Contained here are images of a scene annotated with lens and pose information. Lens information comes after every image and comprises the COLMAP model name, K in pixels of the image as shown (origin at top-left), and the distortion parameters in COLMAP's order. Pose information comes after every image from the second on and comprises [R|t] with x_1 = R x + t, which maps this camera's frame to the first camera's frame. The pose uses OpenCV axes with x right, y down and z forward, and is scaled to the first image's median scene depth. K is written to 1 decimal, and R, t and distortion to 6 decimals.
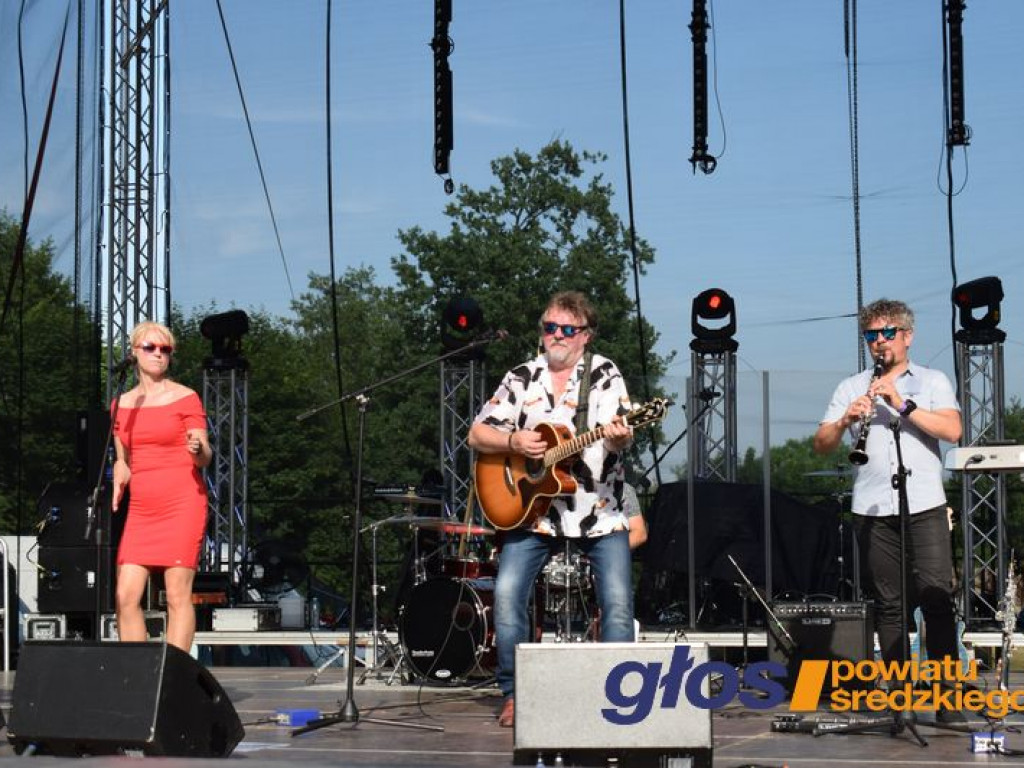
lens RADIAL K [[2359.5, 0, 528.0], [0, 2359.5, 385.3], [0, 0, 1]] dist [0.038753, -0.084889]
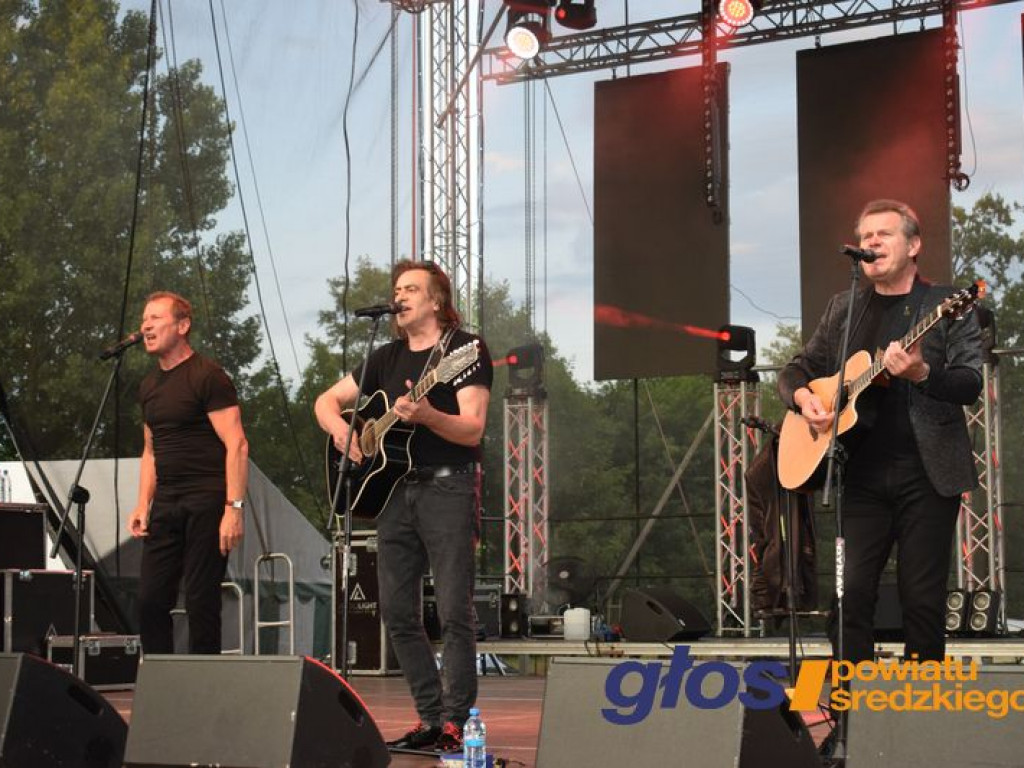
lens RADIAL K [[2047.9, 0, 512.0], [0, 2047.9, 384.0], [0, 0, 1]] dist [0.018362, -0.244754]
pose [[0.971154, -0.030612, -0.236481, 0.081791], [0.025738, 0.999388, -0.023673, 0.008342], [0.237061, 0.016903, 0.971348, 0.084817]]
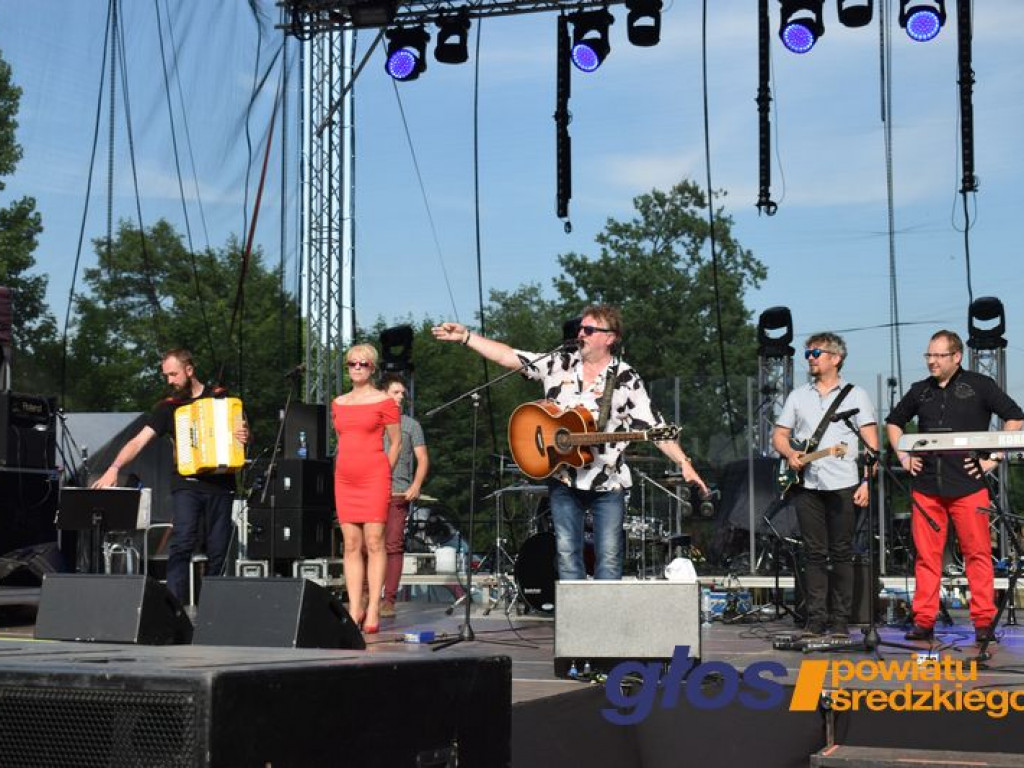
lens RADIAL K [[1918.0, 0, 520.5], [0, 1918.0, 395.0], [0, 0, 1]] dist [0.025931, -0.194600]
pose [[0.996824, -0.002587, -0.079594, 0.021049], [0.003278, 0.999958, 0.008548, -0.002232], [0.079569, -0.008781, 0.996791, -0.033942]]
